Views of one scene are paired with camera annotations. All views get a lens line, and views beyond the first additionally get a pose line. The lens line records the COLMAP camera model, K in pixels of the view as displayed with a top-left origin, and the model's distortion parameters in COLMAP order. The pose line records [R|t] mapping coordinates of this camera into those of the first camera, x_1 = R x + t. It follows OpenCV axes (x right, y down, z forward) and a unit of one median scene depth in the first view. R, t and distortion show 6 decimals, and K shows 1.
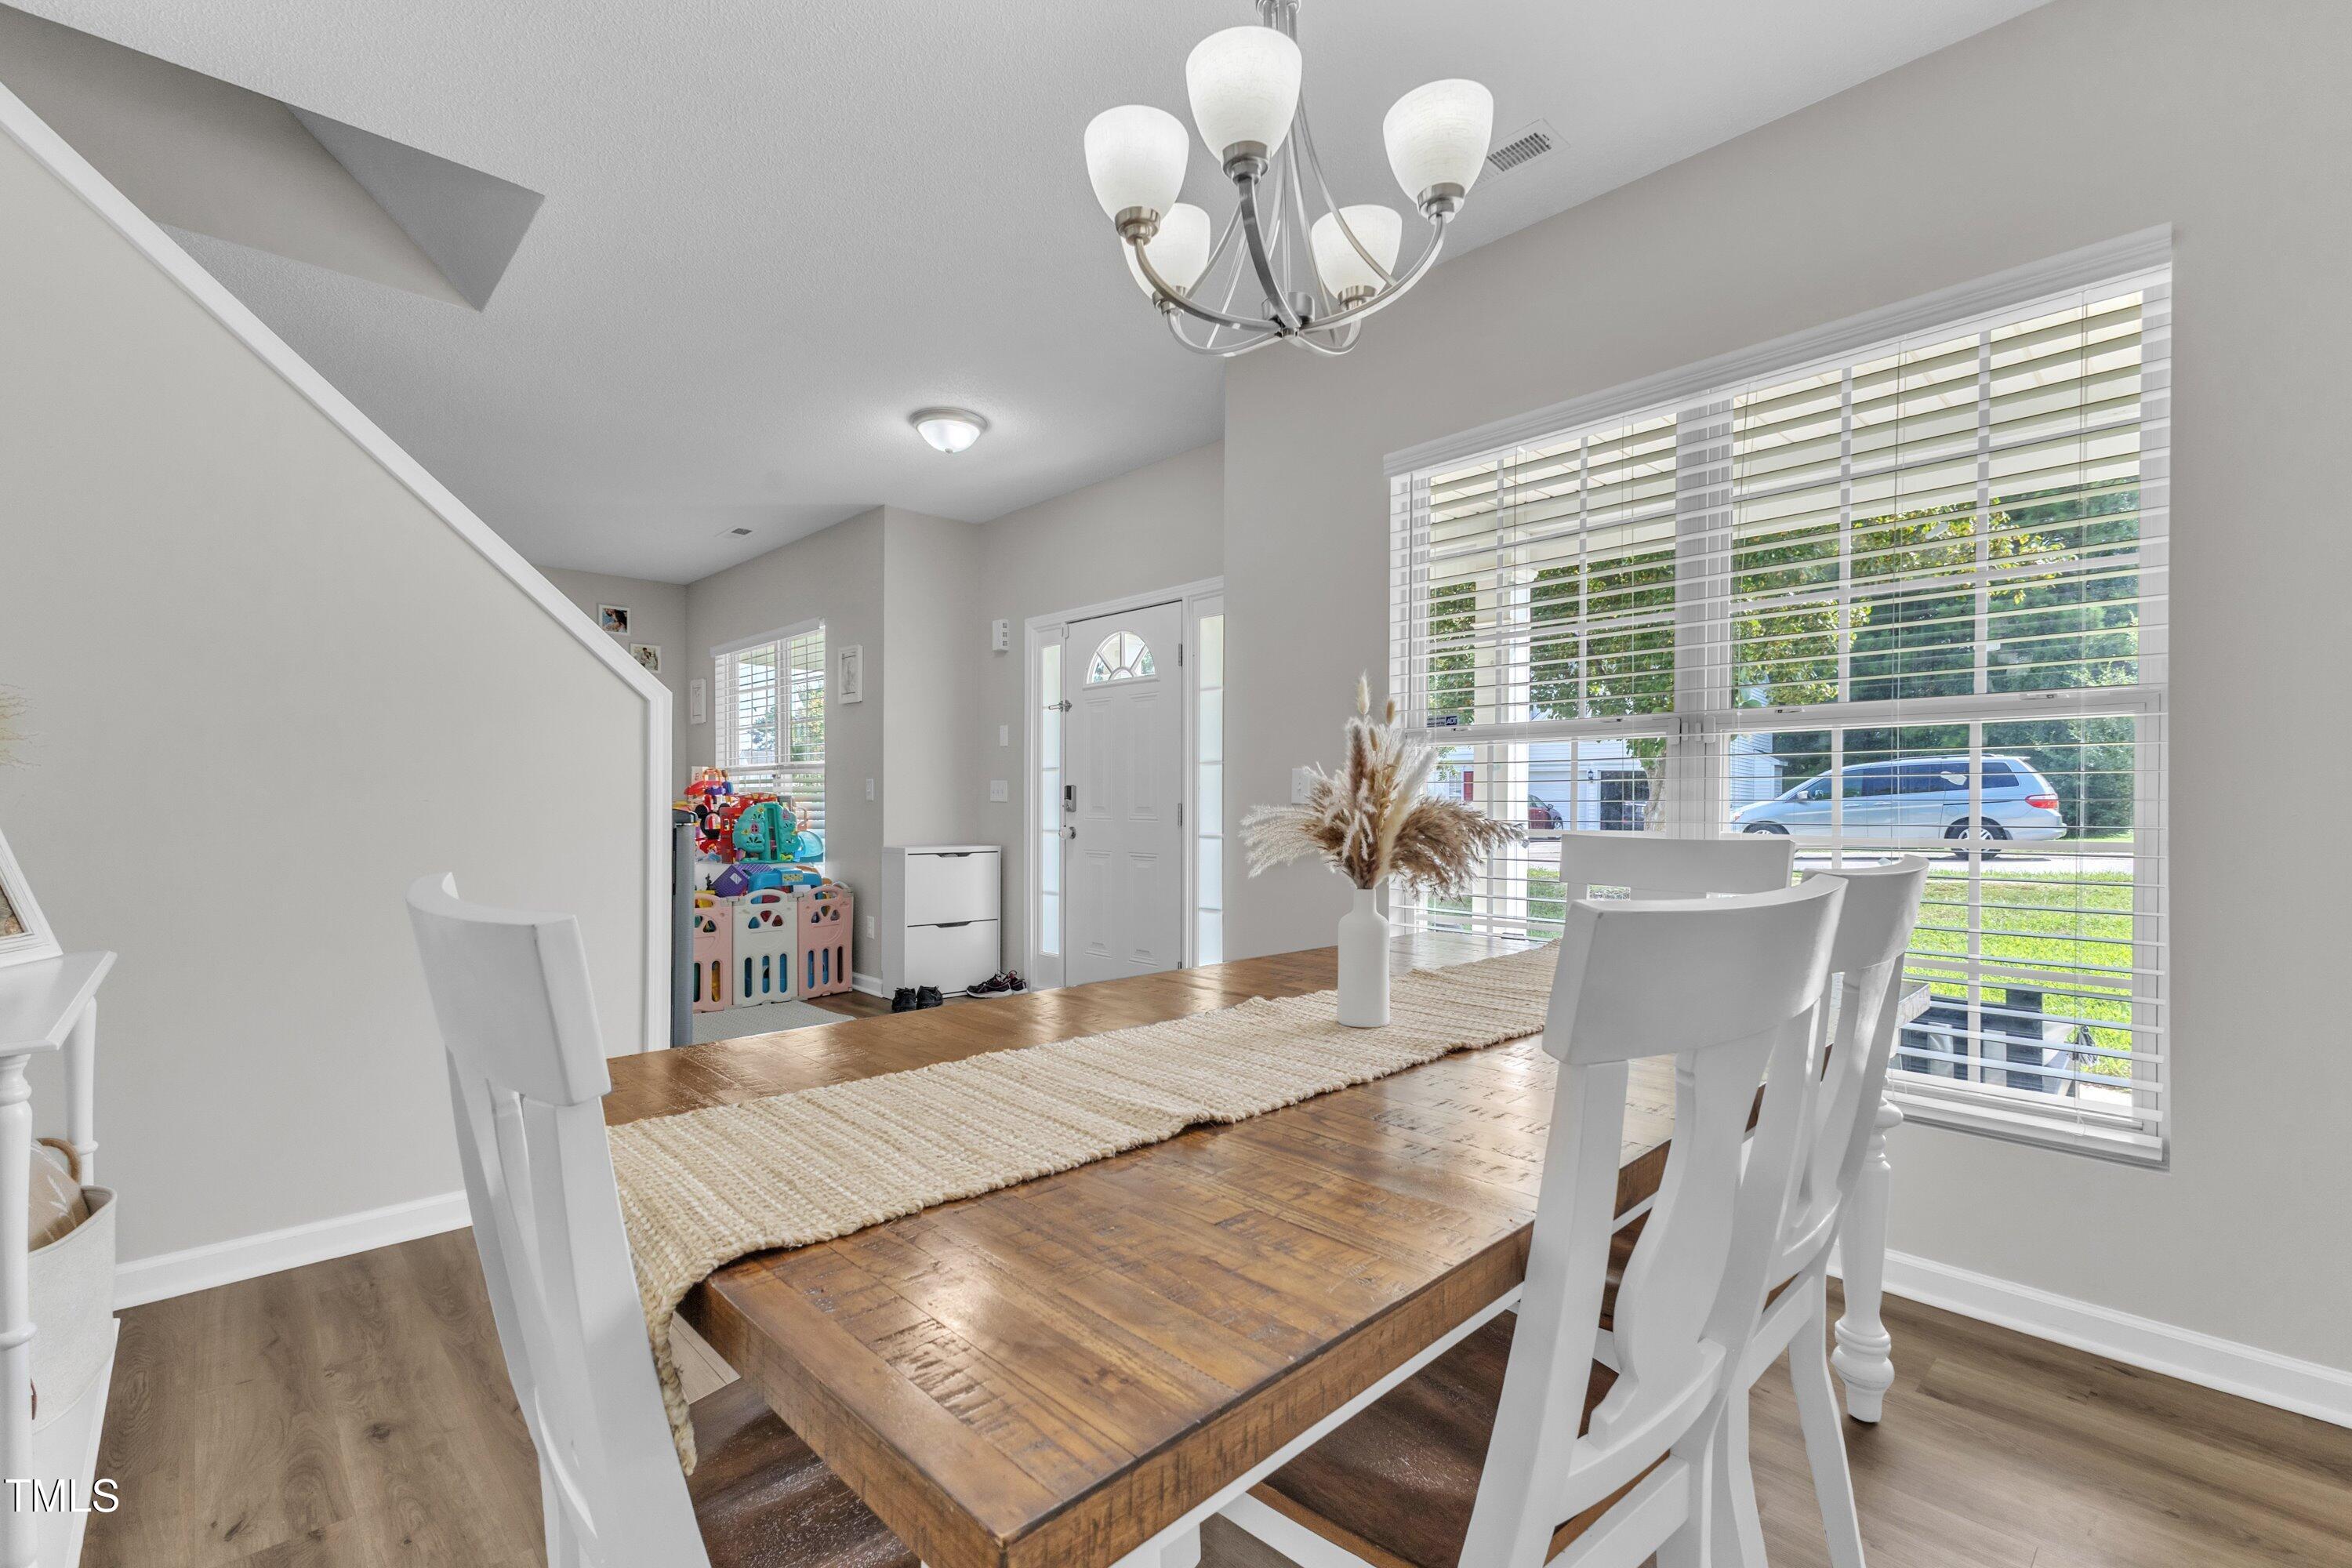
lens RADIAL K [[1024.6, 0, 1184.7], [0, 1024.6, 787.5], [0, 0, 1]] dist [0.006647, 0.000012]
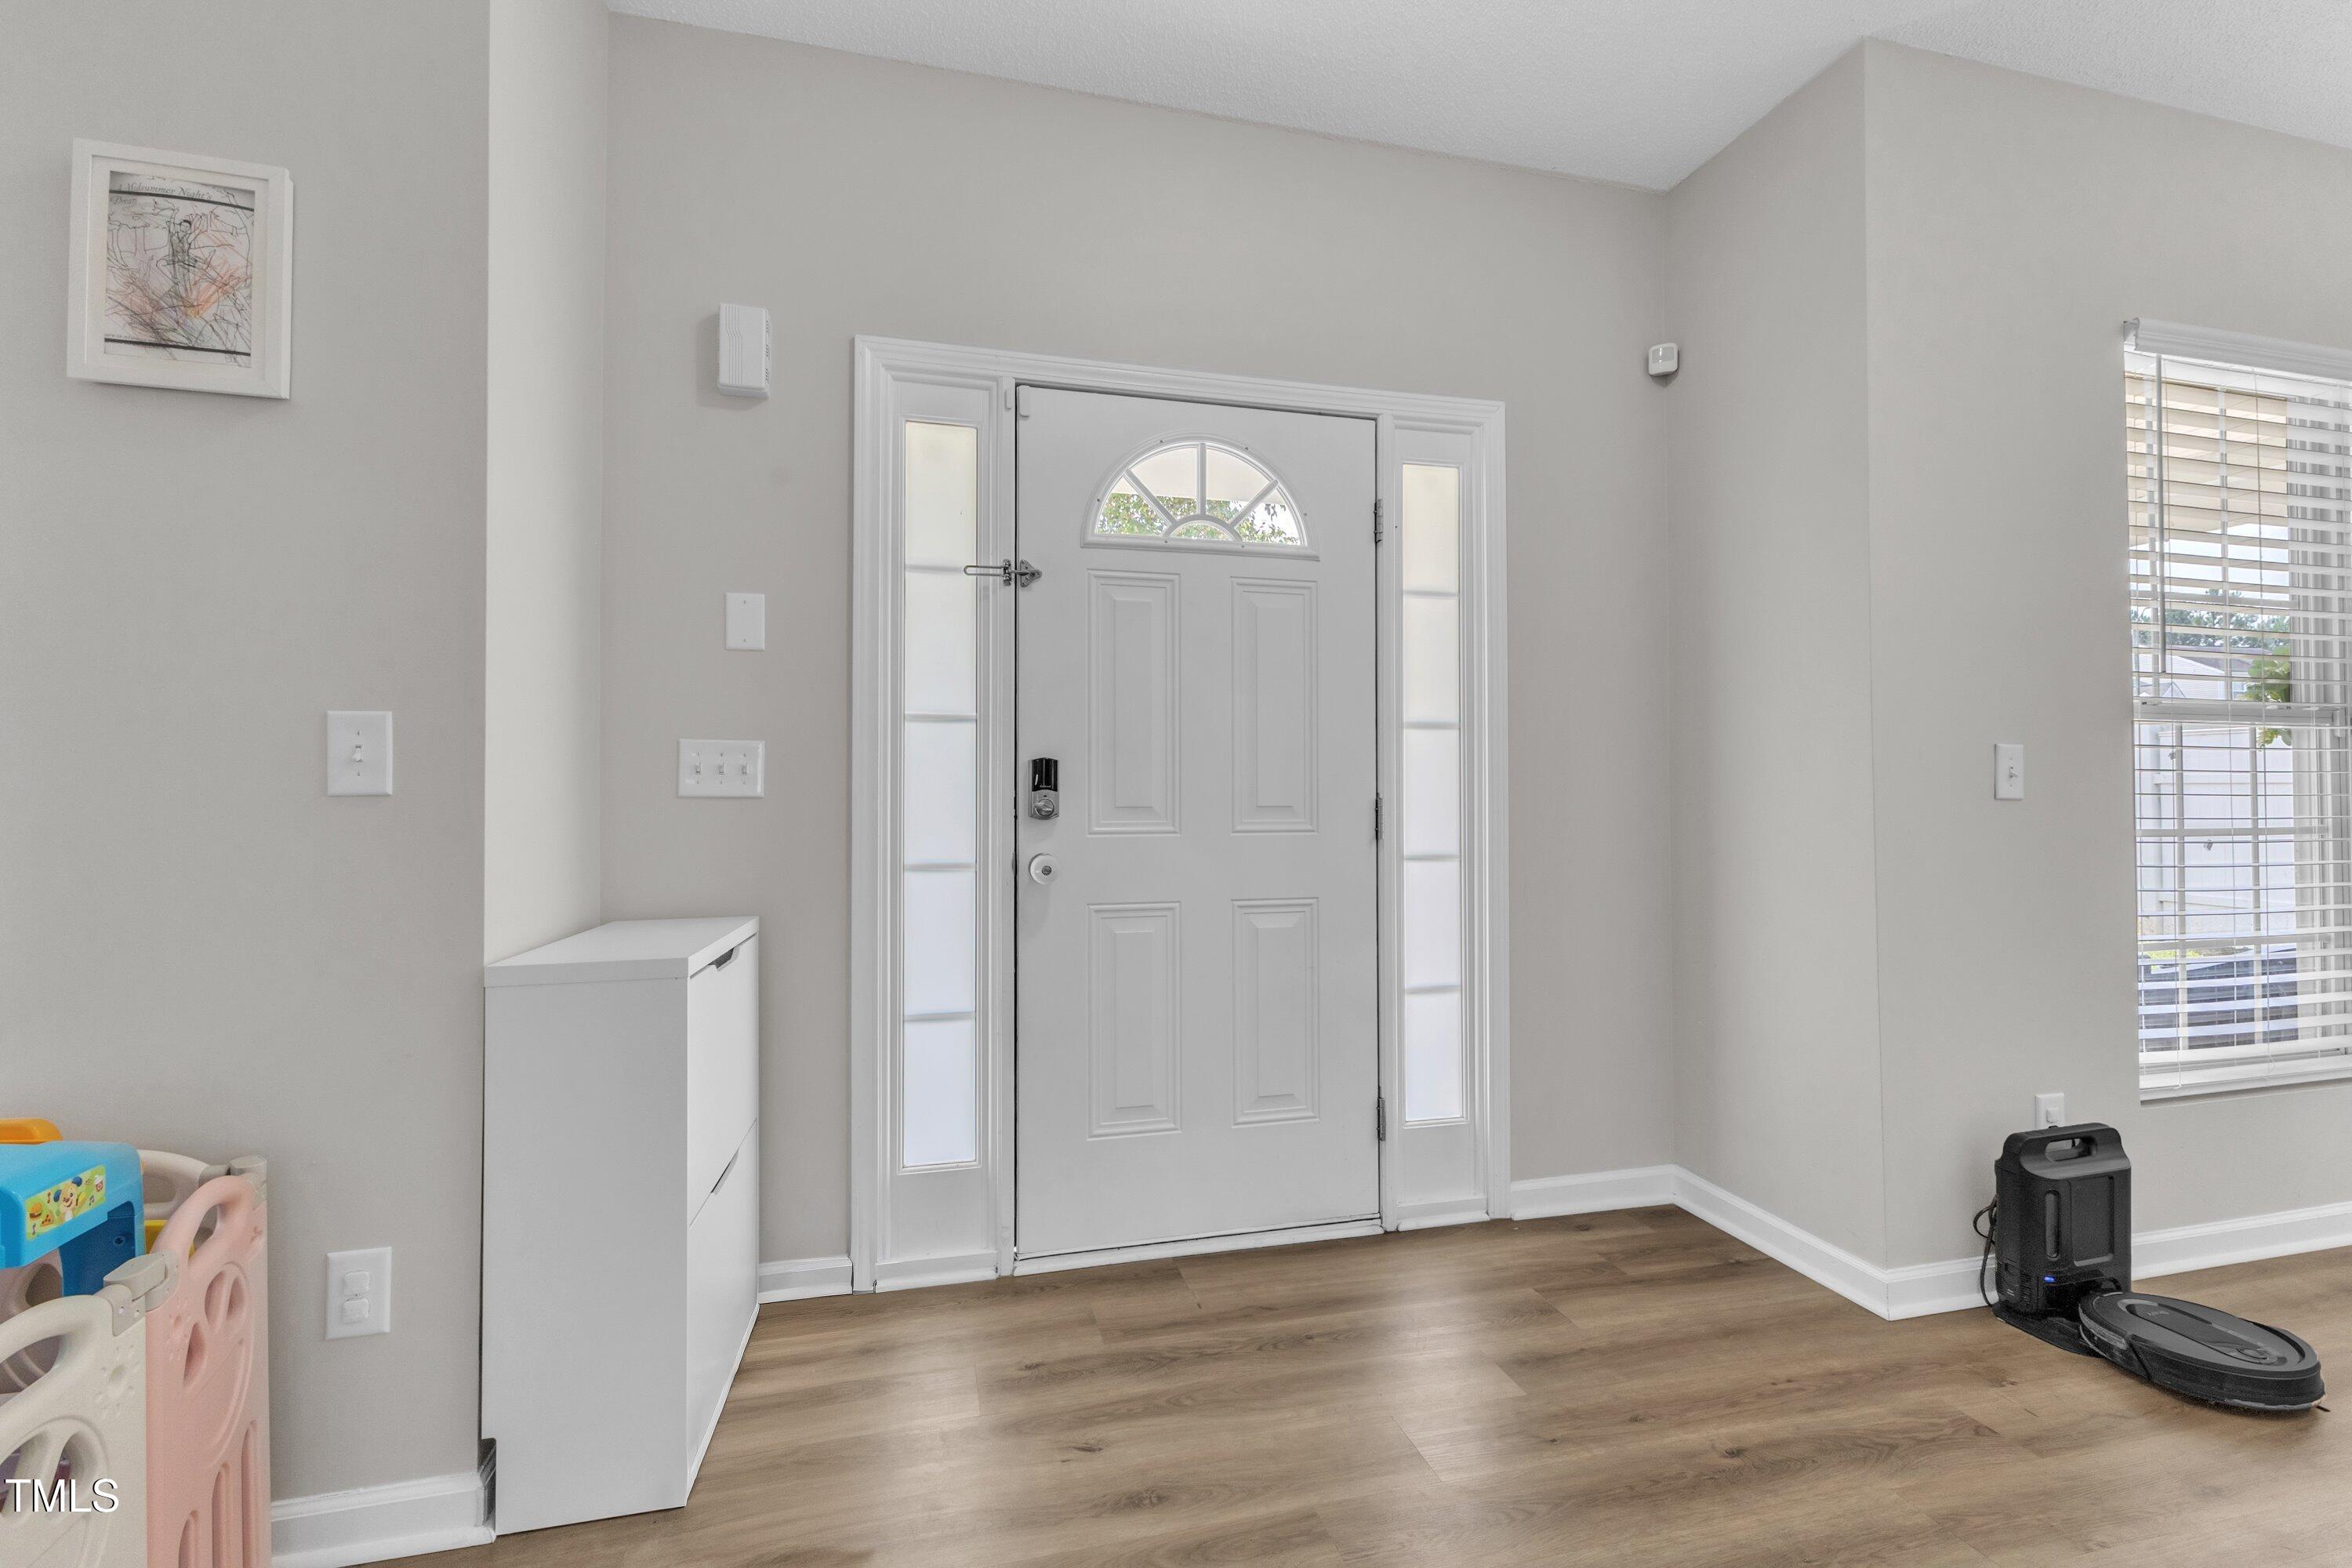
lens RADIAL K [[1024.6, 0, 1184.7], [0, 1024.6, 787.5], [0, 0, 1]] dist [0.006647, 0.000012]
pose [[0.495229, -0.005747, 0.868743, -0.454427], [-0.012433, 0.999829, 0.013702, 0.003677], [-0.868673, -0.017587, 0.495073, 0.723376]]
